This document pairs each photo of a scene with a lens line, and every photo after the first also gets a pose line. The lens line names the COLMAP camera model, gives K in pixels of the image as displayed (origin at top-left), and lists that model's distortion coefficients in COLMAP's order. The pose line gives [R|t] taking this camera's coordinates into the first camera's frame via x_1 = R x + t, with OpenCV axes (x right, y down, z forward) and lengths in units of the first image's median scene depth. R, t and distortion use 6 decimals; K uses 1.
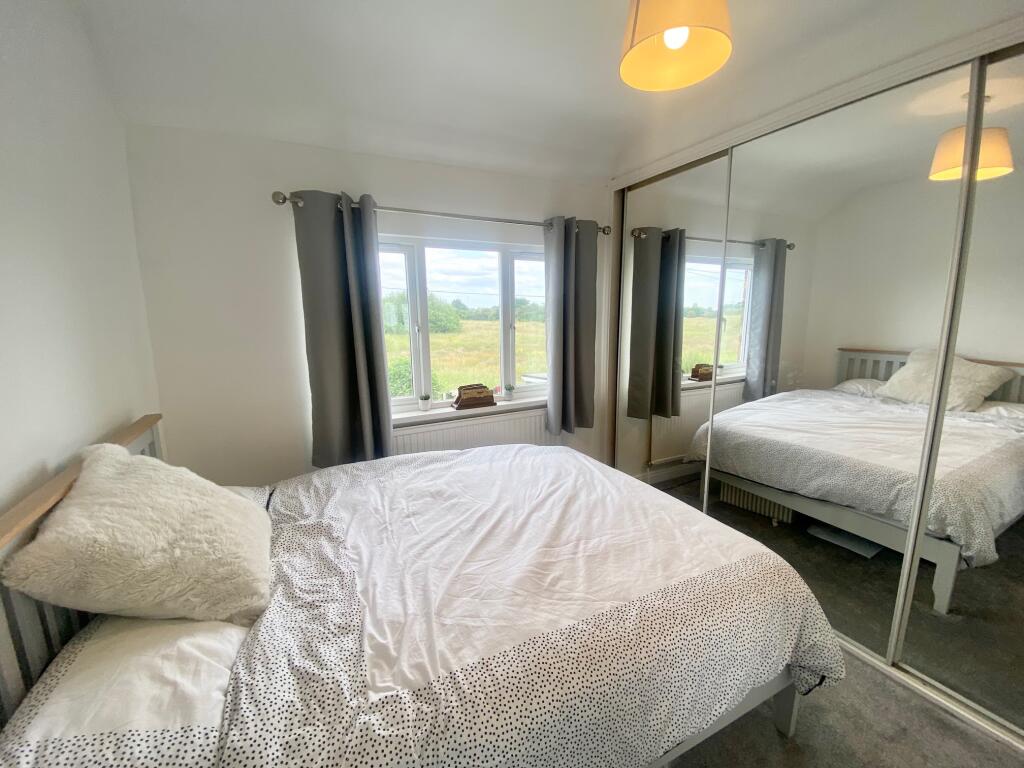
lens RADIAL K [[412.2, 0, 510.4], [0, 412.2, 402.5], [0, 0, 1]] dist [0.001630, 0.000069]
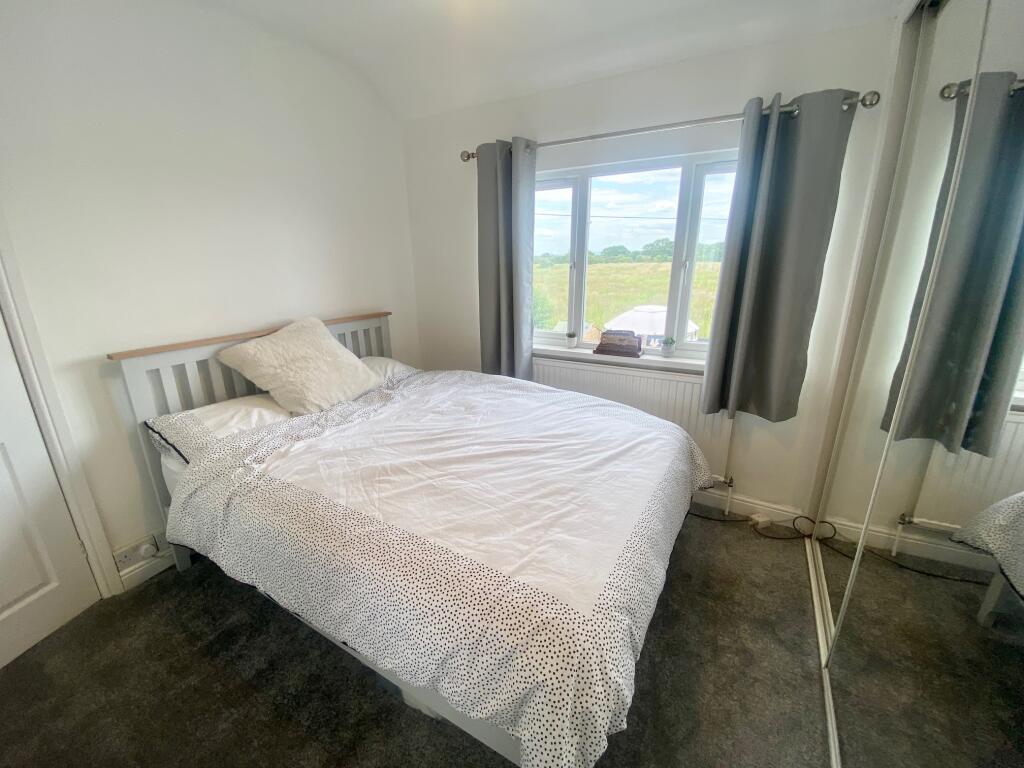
lens RADIAL K [[420.4, 0, 512.0], [0, 420.4, 384.0], [0, 0, 1]] dist [0.081659, -0.000006]
pose [[0.552711, 0.252810, -0.794102, 0.793676], [-0.177605, 0.966719, 0.184147, -0.083406], [0.814228, 0.039257, 0.579217, 0.378645]]
